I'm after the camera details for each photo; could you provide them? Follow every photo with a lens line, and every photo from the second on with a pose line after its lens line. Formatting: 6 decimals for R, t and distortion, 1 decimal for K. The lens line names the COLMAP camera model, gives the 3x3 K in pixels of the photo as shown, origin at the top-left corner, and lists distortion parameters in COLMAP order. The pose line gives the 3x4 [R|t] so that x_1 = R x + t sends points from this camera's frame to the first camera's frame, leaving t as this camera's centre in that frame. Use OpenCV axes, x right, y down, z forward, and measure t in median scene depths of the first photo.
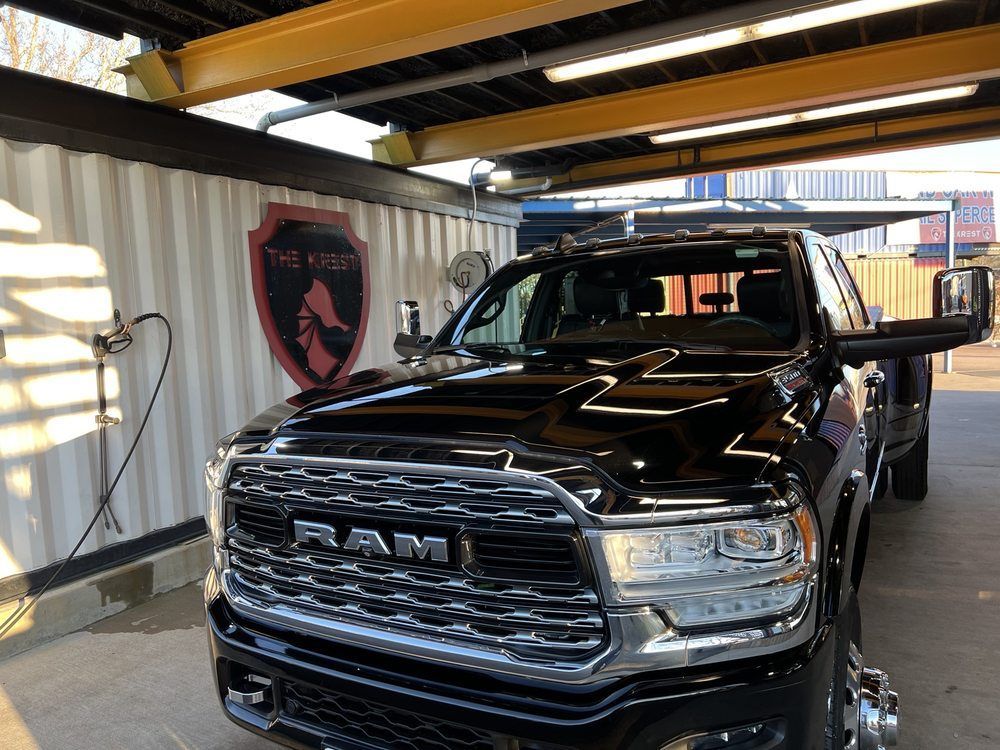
lens RADIAL K [[756.4, 0, 500.0], [0, 756.4, 375.0], [0, 0, 1]] dist [0.062147, -0.000164]
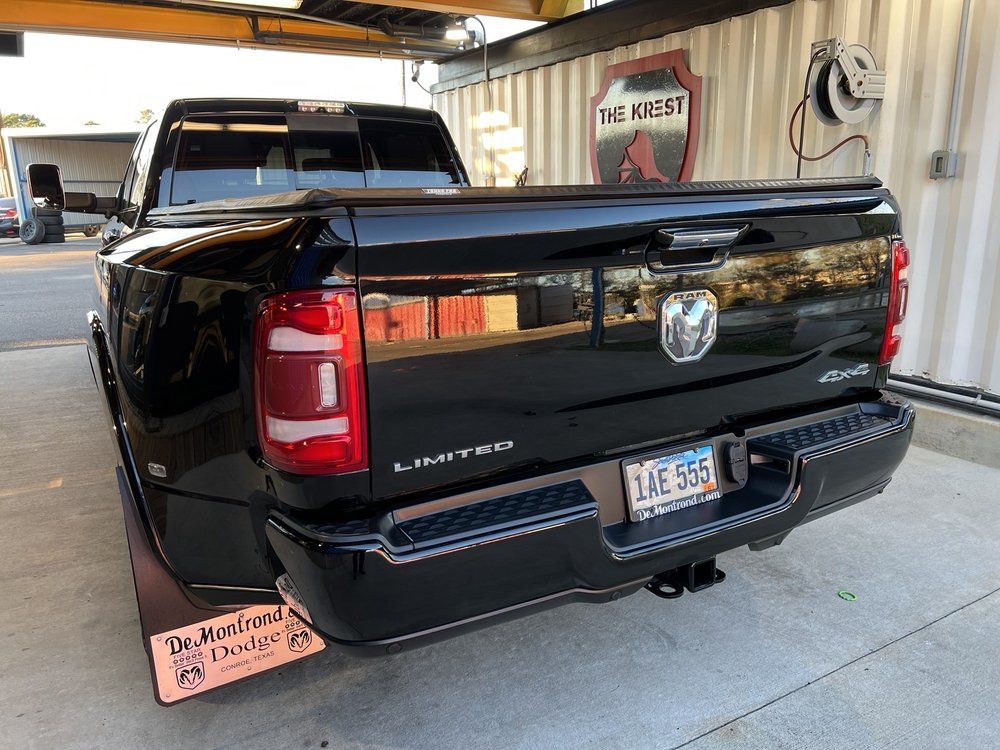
lens RADIAL K [[756.4, 0, 500.0], [0, 756.4, 375.0], [0, 0, 1]] dist [0.062147, -0.000164]
pose [[-0.522377, 0.262034, -0.811456, 0.769955], [-0.029481, 0.945496, 0.324297, -0.139164], [0.852205, 0.193328, -0.486180, 1.367818]]
